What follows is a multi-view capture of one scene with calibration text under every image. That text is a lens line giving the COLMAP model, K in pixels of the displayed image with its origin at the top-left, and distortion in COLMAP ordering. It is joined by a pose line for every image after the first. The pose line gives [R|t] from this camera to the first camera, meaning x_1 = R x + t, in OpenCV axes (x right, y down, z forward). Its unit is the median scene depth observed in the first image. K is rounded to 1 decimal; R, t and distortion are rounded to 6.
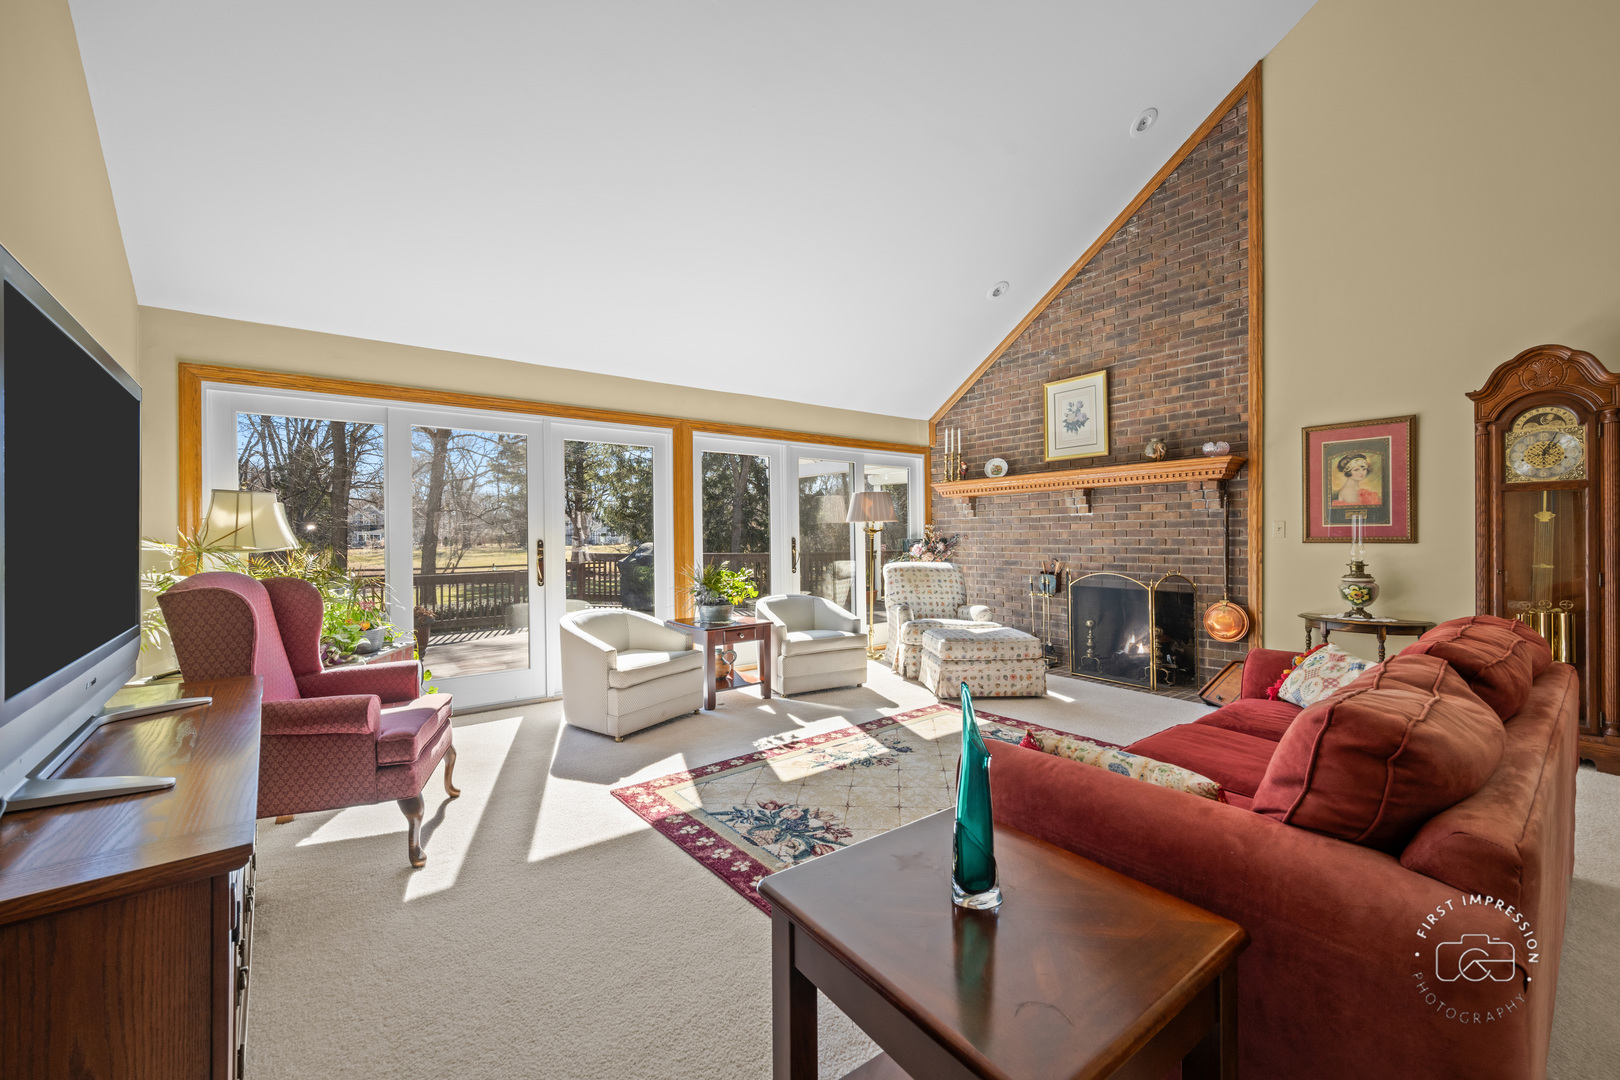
lens RADIAL K [[649.5, 0, 811.5], [0, 649.5, 540.9], [0, 0, 1]] dist [0.002446, -0.000573]
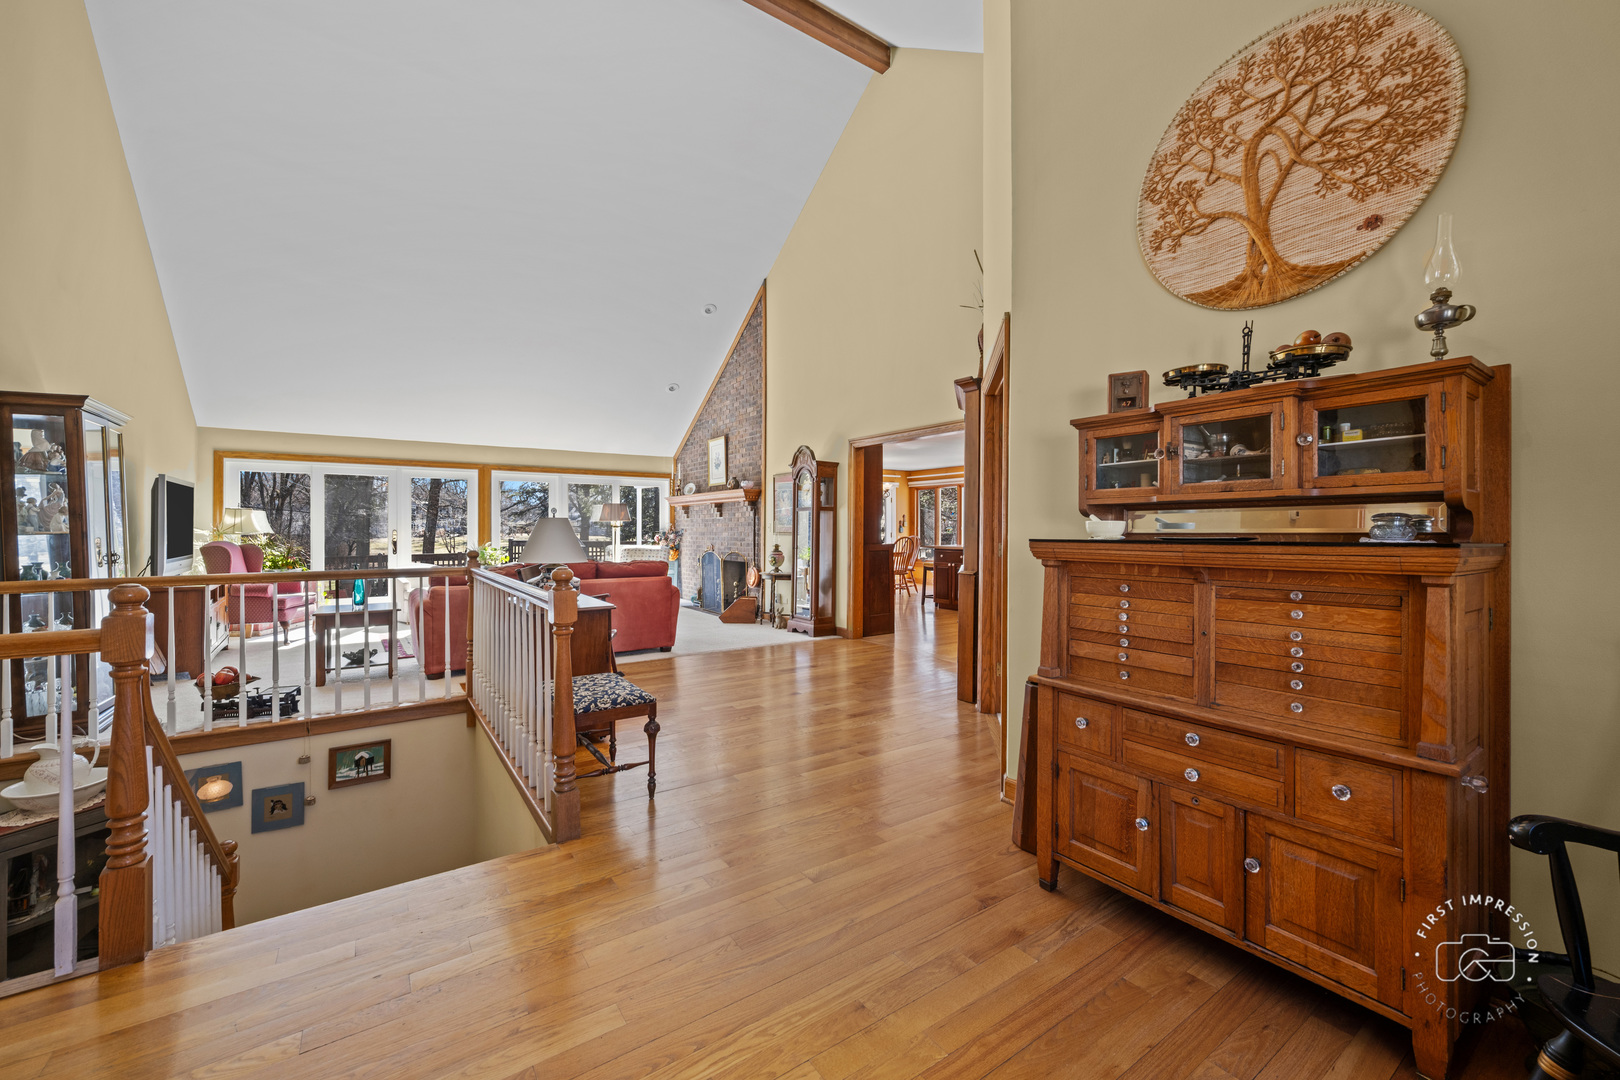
lens RADIAL K [[649.5, 0, 809.5], [0, 649.5, 534.5], [0, 0, 1]] dist [0.002446, -0.000573]
pose [[0.998435, 0.007984, -0.055343, 1.046709], [-0.007911, 0.999968, 0.001544, -0.002489], [0.055354, -0.001104, 0.998466, -0.979762]]
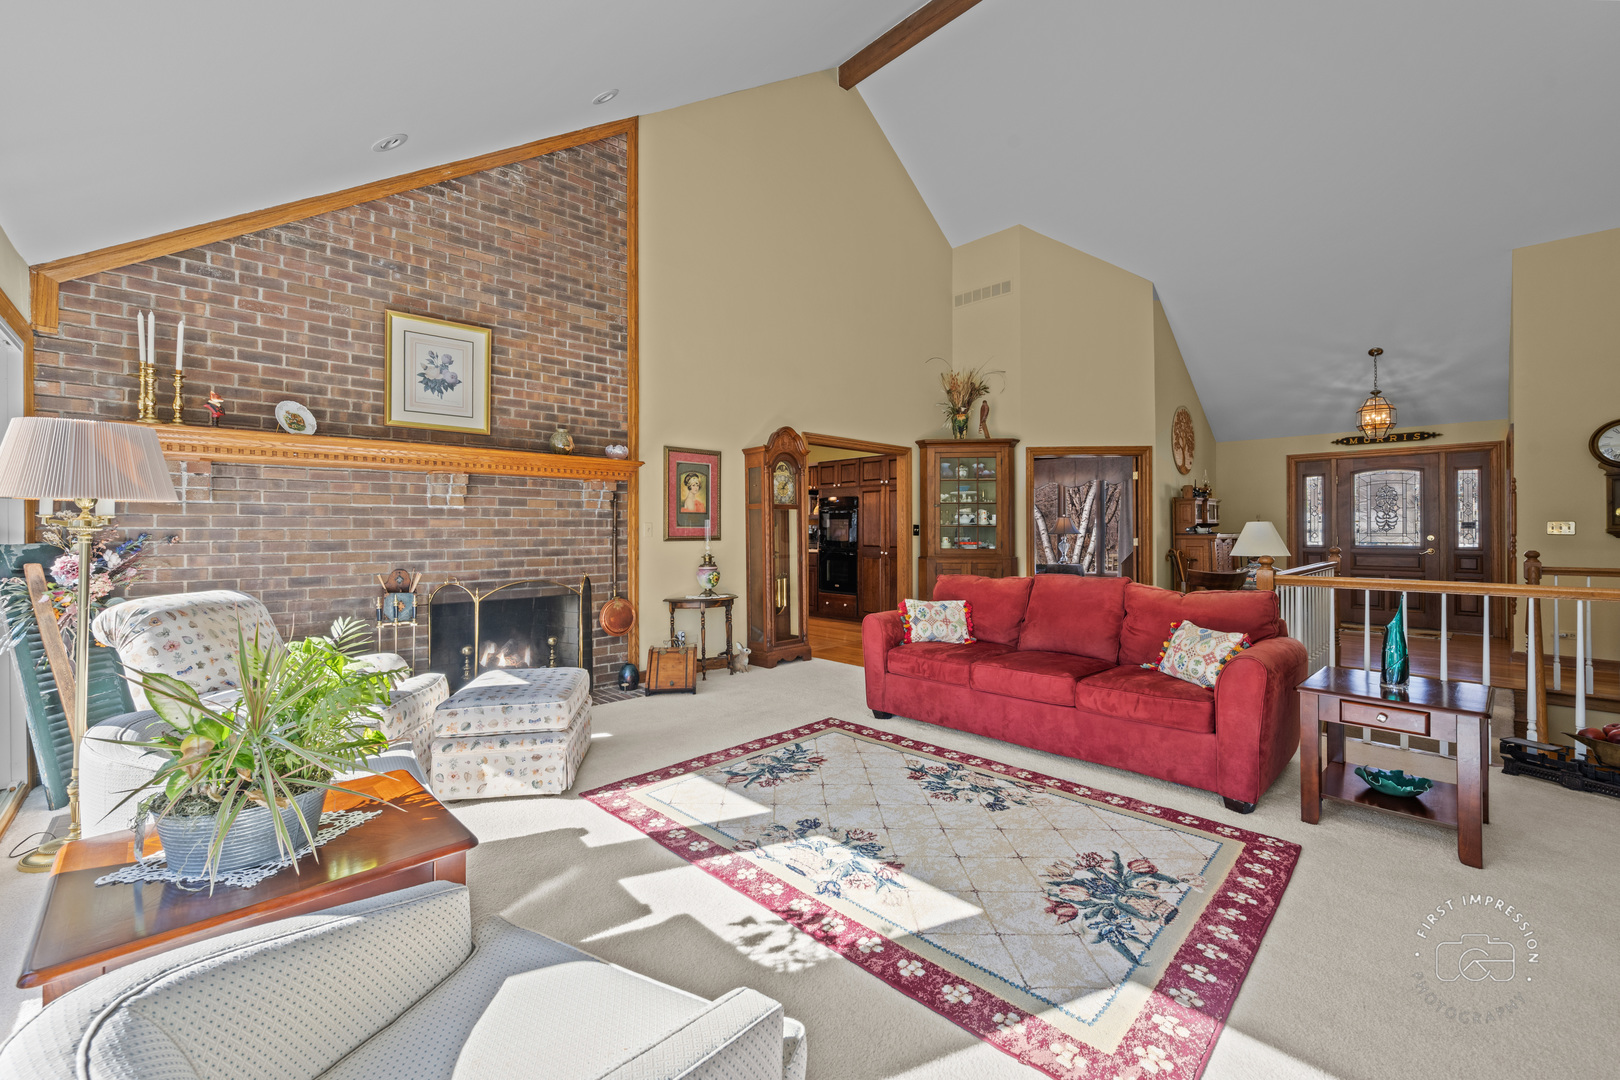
lens RADIAL K [[649.5, 0, 814.3], [0, 649.5, 526.6], [0, 0, 1]] dist [0.002446, -0.000573]
pose [[-0.113681, 0.011743, 0.993448, -0.518751], [0.009822, 0.999895, -0.010695, -0.008893], [-0.993469, 0.008542, -0.113785, 0.933498]]
